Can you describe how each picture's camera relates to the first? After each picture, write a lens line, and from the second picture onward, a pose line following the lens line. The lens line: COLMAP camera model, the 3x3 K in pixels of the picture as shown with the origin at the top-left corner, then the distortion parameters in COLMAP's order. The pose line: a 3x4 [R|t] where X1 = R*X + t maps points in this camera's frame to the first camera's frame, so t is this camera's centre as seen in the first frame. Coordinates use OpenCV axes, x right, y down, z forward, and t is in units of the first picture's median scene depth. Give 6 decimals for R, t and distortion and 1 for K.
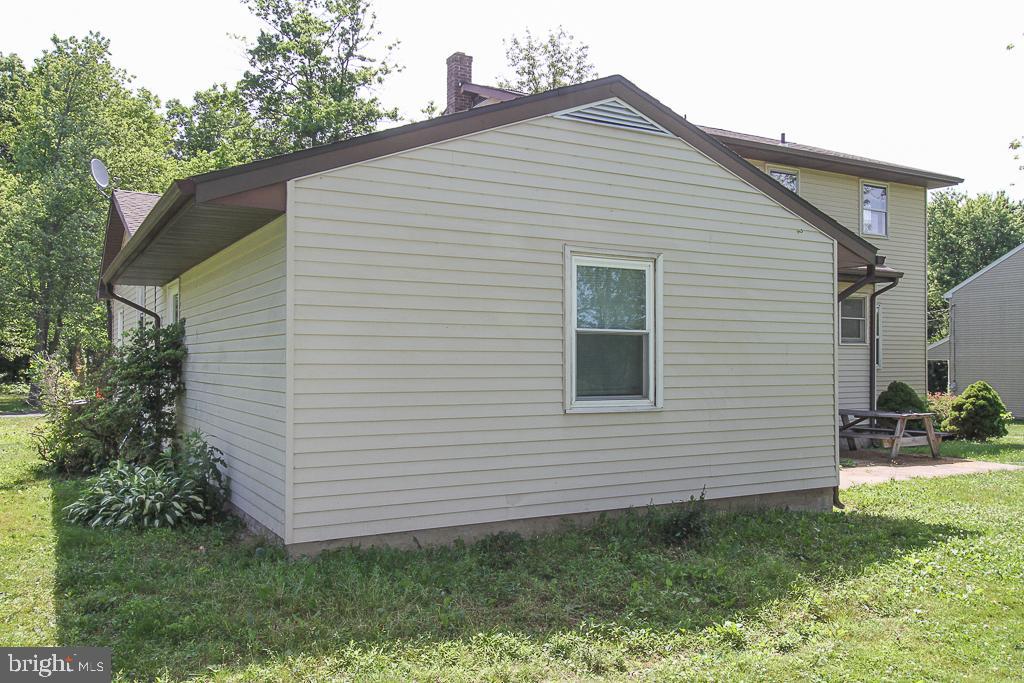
lens RADIAL K [[838.8, 0, 513.8], [0, 838.8, 346.2], [0, 0, 1]] dist [0.019255, 0.006012]
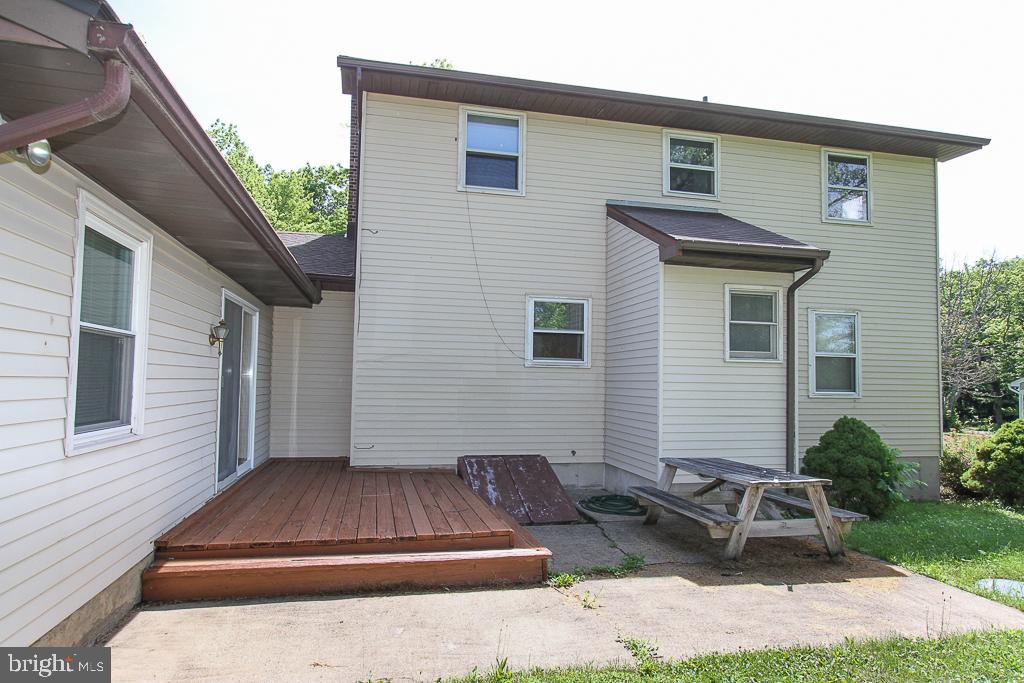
lens RADIAL K [[598.2, 0, 499.4], [0, 598.2, 357.0], [0, 0, 1]] dist [-0.008184, -0.001859]
pose [[0.949970, 0.000785, -0.312341, 0.297063], [-0.010410, 0.999521, -0.029149, 0.008746], [0.312169, 0.030942, 0.949523, 0.396828]]
